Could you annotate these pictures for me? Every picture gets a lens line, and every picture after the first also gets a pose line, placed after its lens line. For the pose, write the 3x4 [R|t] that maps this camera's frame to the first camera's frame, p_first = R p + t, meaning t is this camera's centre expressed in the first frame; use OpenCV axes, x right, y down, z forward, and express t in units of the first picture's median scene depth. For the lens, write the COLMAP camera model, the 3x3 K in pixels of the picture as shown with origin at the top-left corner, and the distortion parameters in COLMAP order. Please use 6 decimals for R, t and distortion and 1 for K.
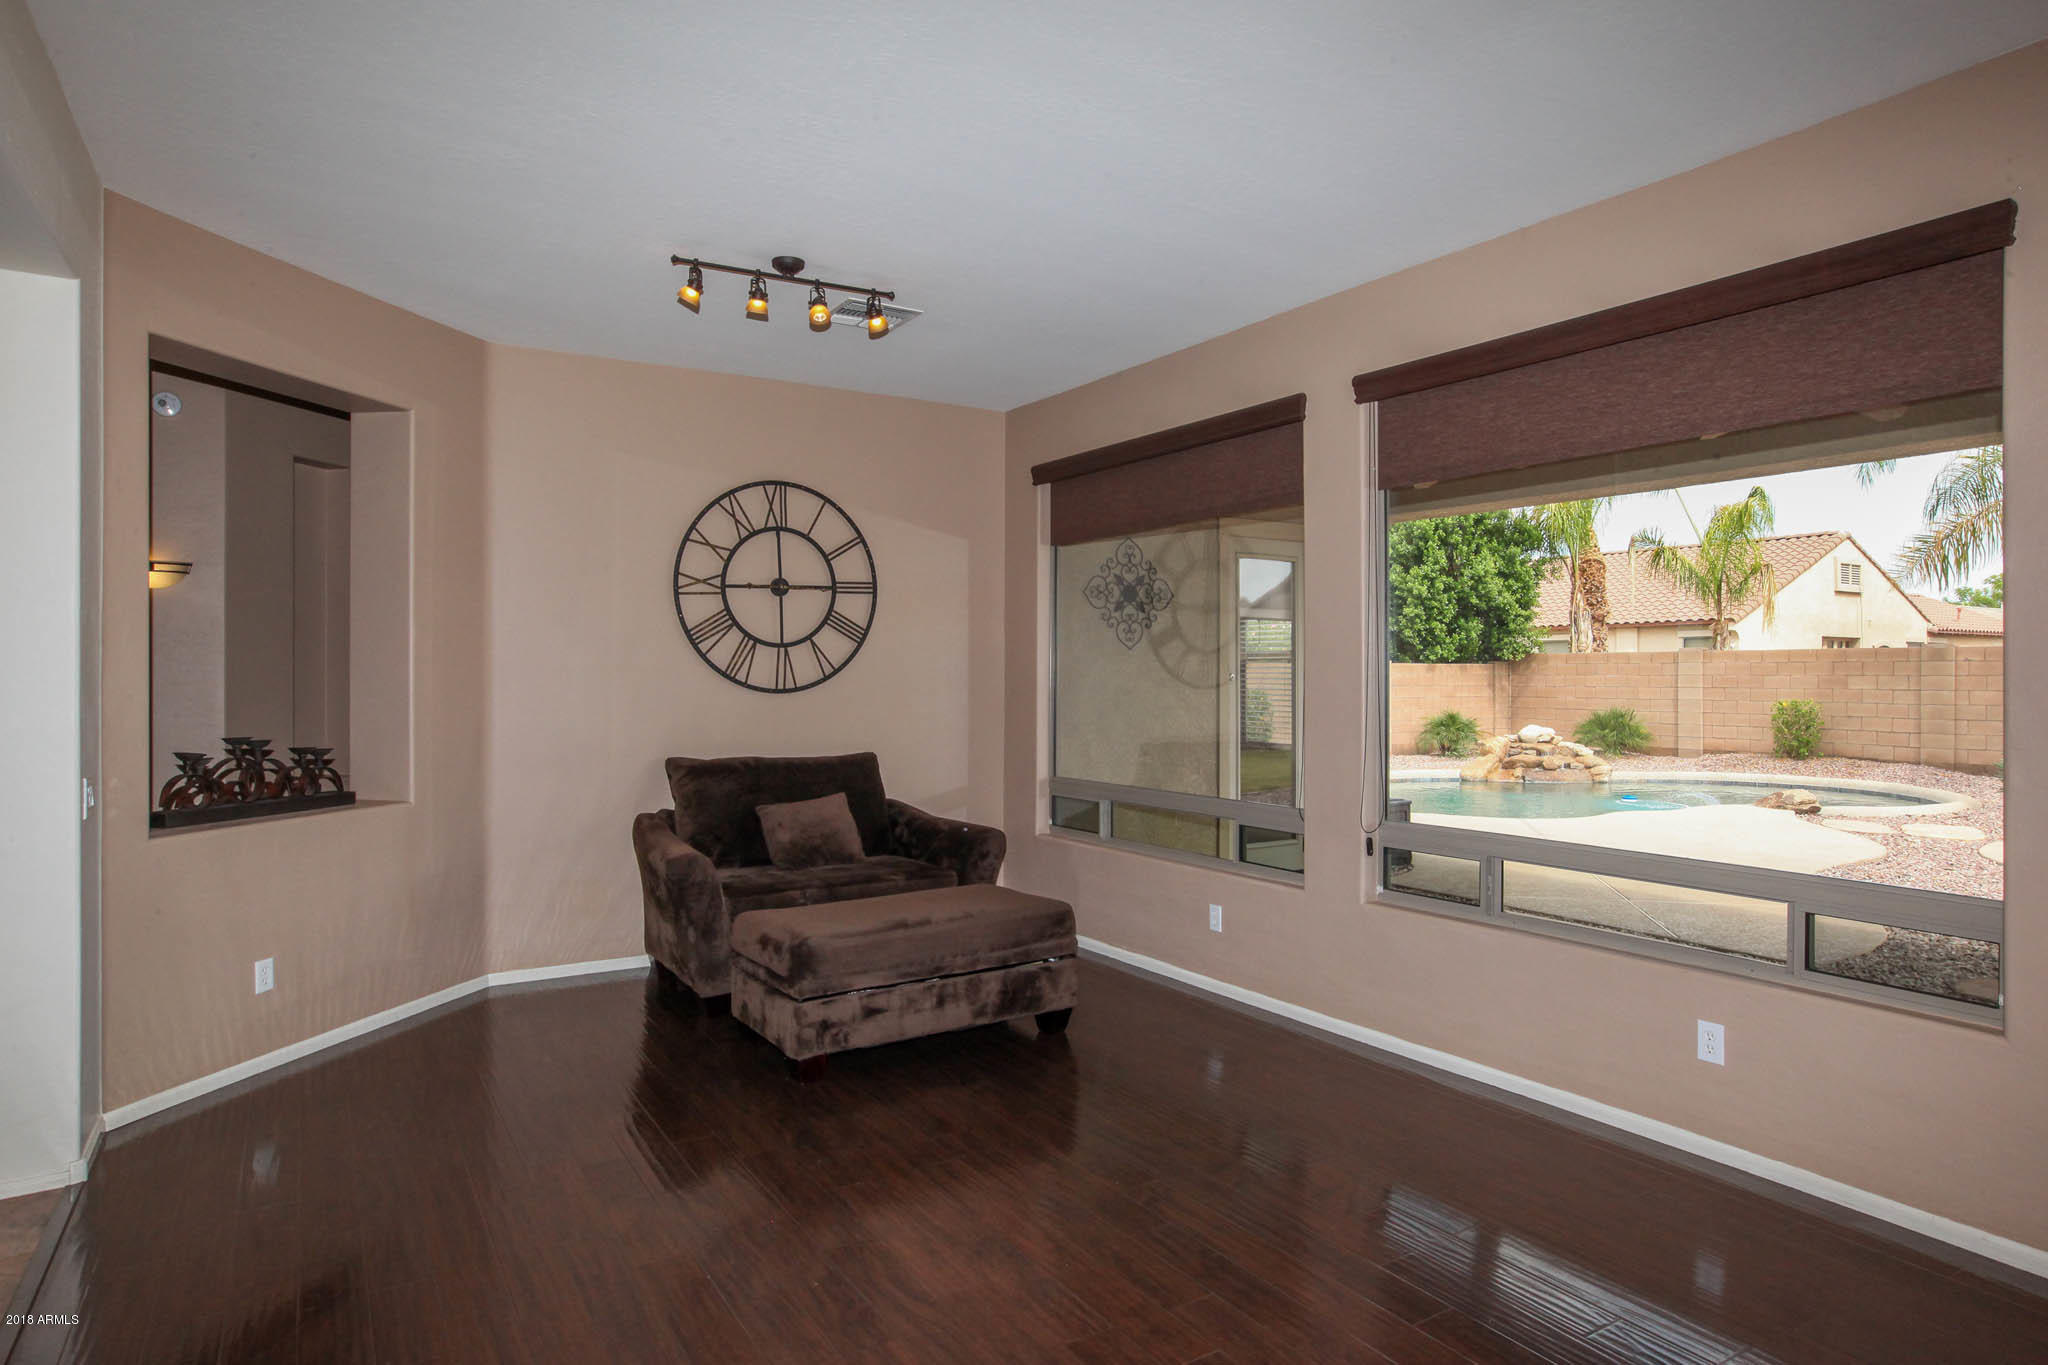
lens RADIAL K [[1191.8, 0, 1034.3], [0, 1191.8, 677.7], [0, 0, 1]] dist [-0.041786, 0.067544]
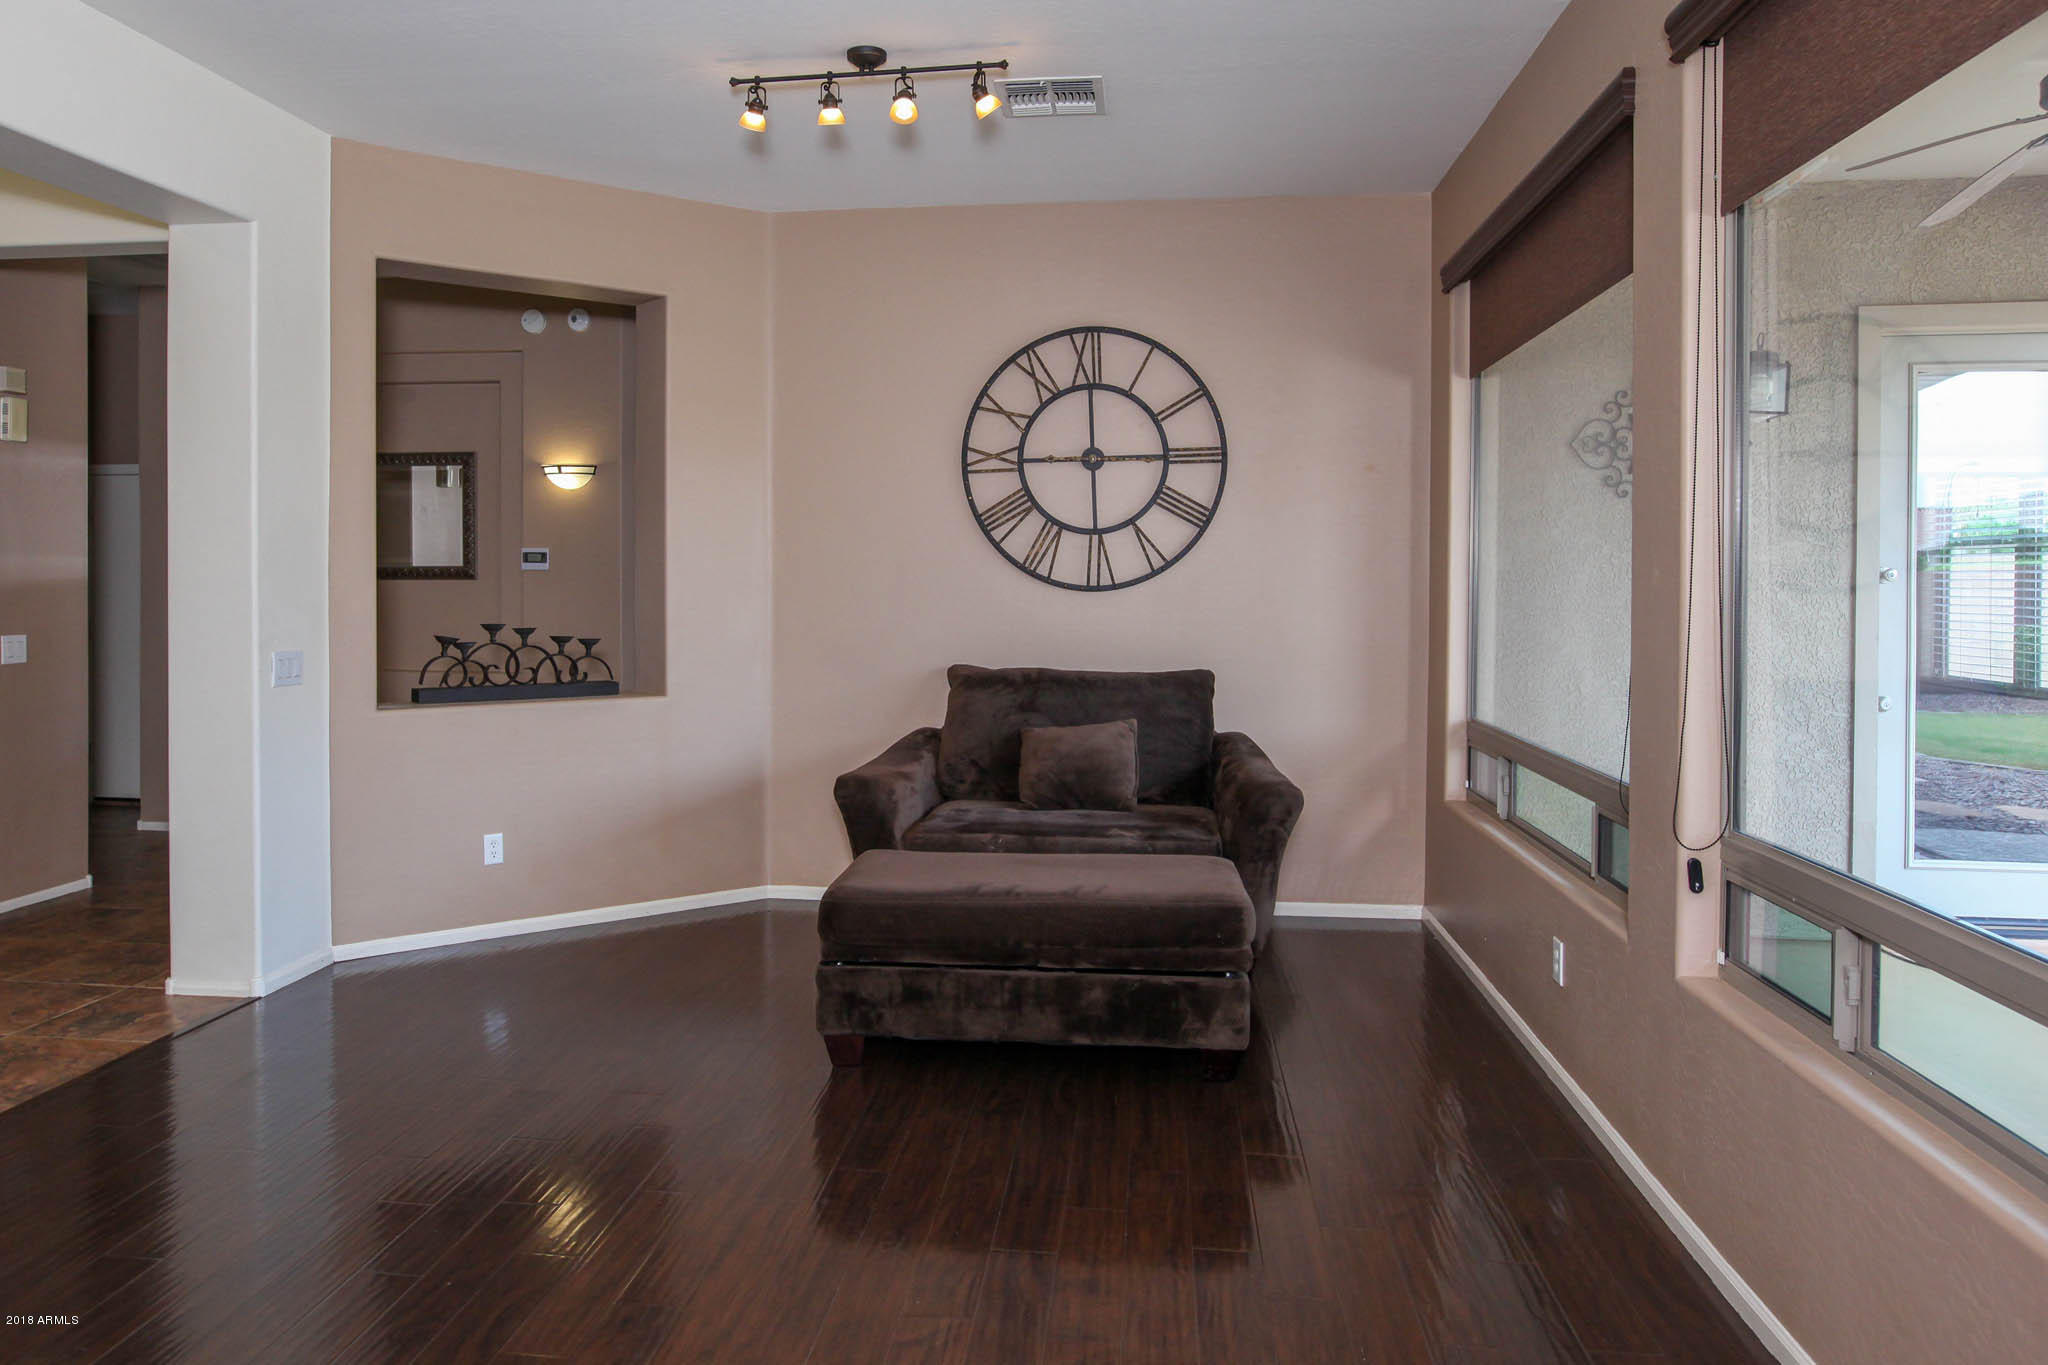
lens RADIAL K [[1398.0, 0, 1016.4], [0, 1398.0, 597.3], [0, 0, 1]] dist [-0.007330, -0.003784]
pose [[0.770919, 0.011705, -0.636825, 0.354563], [-0.005855, 0.999919, 0.011291, 0.006963], [0.636906, -0.004975, 0.770926, 0.241697]]
